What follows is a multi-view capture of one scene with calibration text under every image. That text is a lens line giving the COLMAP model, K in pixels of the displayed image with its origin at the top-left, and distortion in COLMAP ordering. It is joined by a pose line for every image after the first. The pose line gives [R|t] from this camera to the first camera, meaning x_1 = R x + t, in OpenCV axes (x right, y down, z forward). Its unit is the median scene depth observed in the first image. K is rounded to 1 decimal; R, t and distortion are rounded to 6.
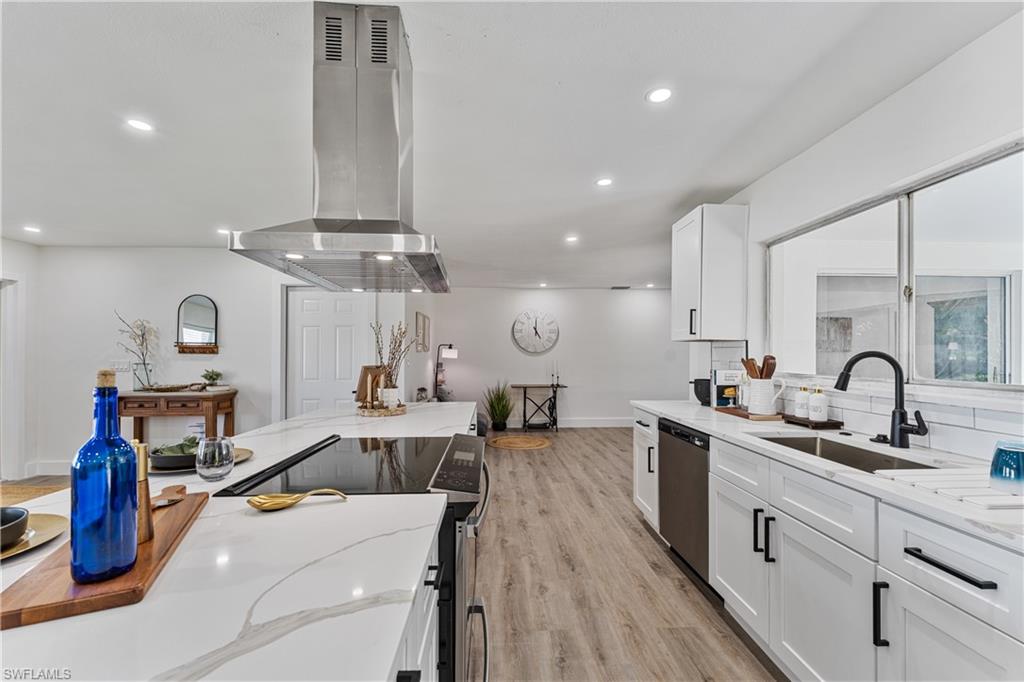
lens RADIAL K [[415.6, 0, 513.8], [0, 415.6, 352.7], [0, 0, 1]] dist [0.000656, -0.000018]
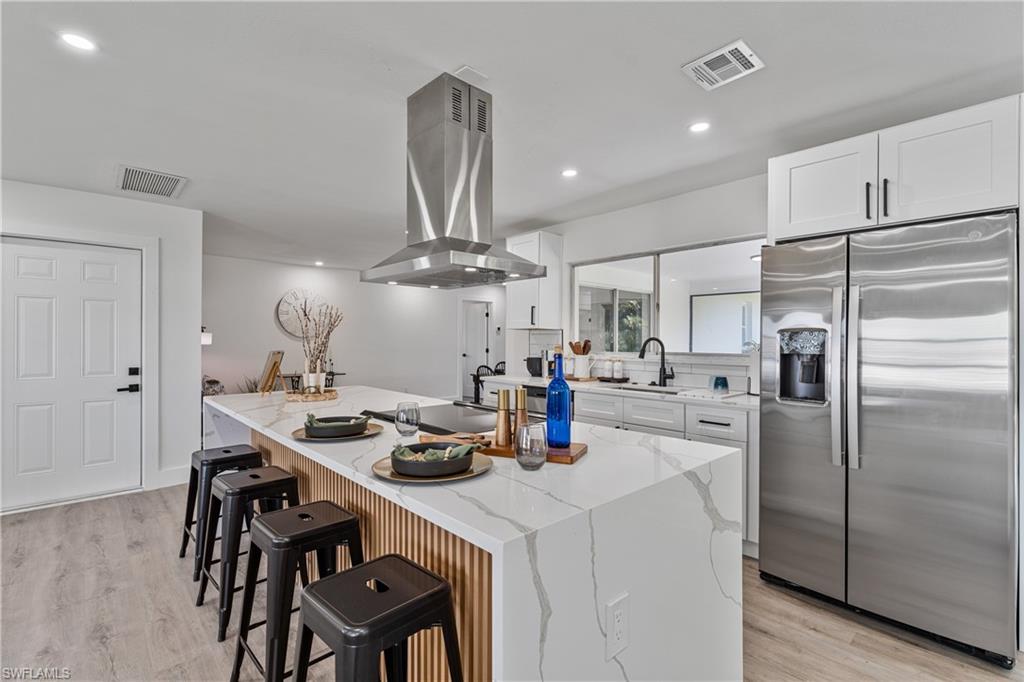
lens RADIAL K [[463.0, 0, 512.0], [0, 463.0, 341.0], [0, 0, 1]] dist [0.000686, 0.000071]
pose [[0.771873, 0.000026, 0.635777, -0.390109], [-0.003505, 0.999985, 0.004214, 0.002431], [-0.635767, -0.005481, 0.771861, -0.088440]]
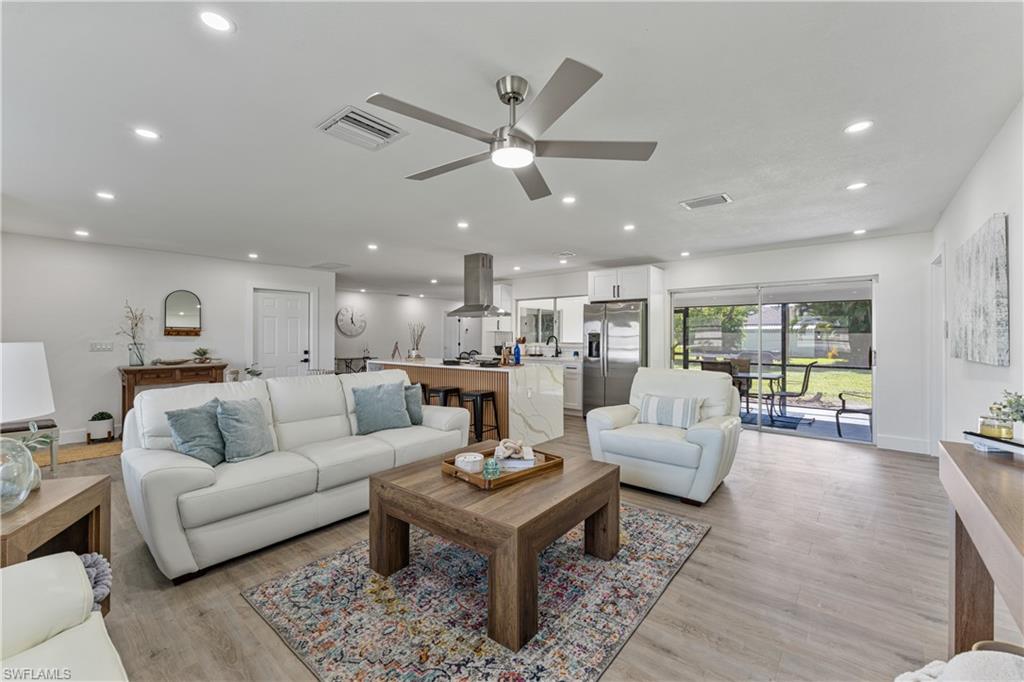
lens RADIAL K [[421.2, 0, 512.0], [0, 421.2, 341.0], [0, 0, 1]] dist [0.000357, -0.000008]
pose [[0.681401, -0.006183, 0.731884, -1.058374], [-0.002961, 0.999933, 0.011204, 0.000964], [-0.731904, -0.009802, 0.681337, -0.675816]]
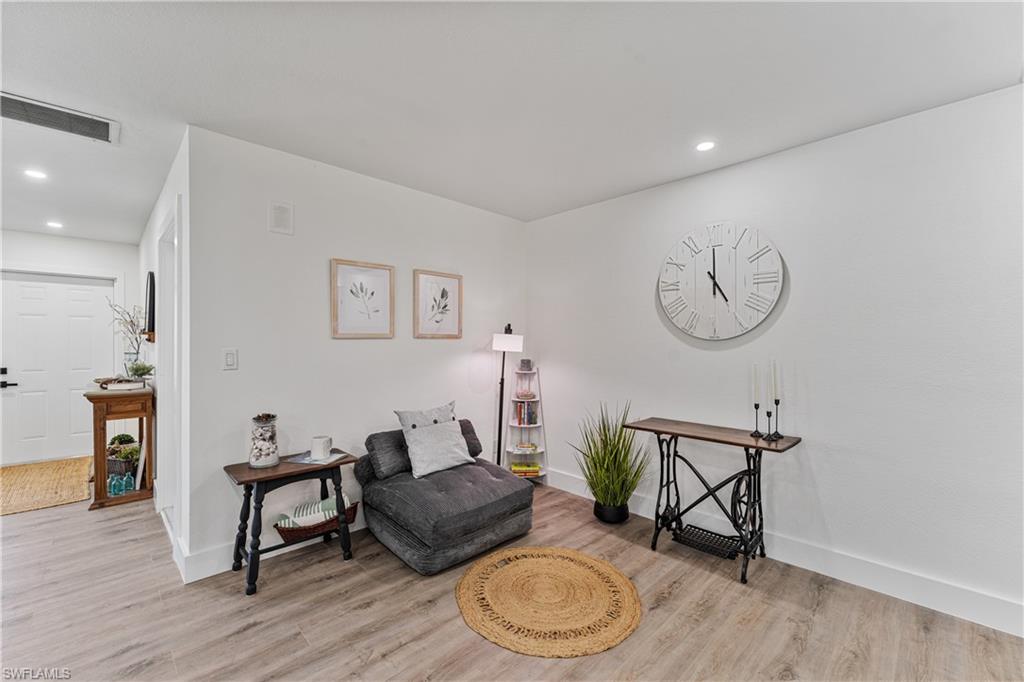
lens RADIAL K [[422.6, 0, 512.0], [0, 422.6, 356.7], [0, 0, 1]] dist [-0.001066, -0.000130]
pose [[0.652401, 0.013275, -0.757757, 0.370460], [-0.003972, 0.999893, 0.014097, 0.017219], [0.757863, -0.006187, 0.652384, 1.004505]]
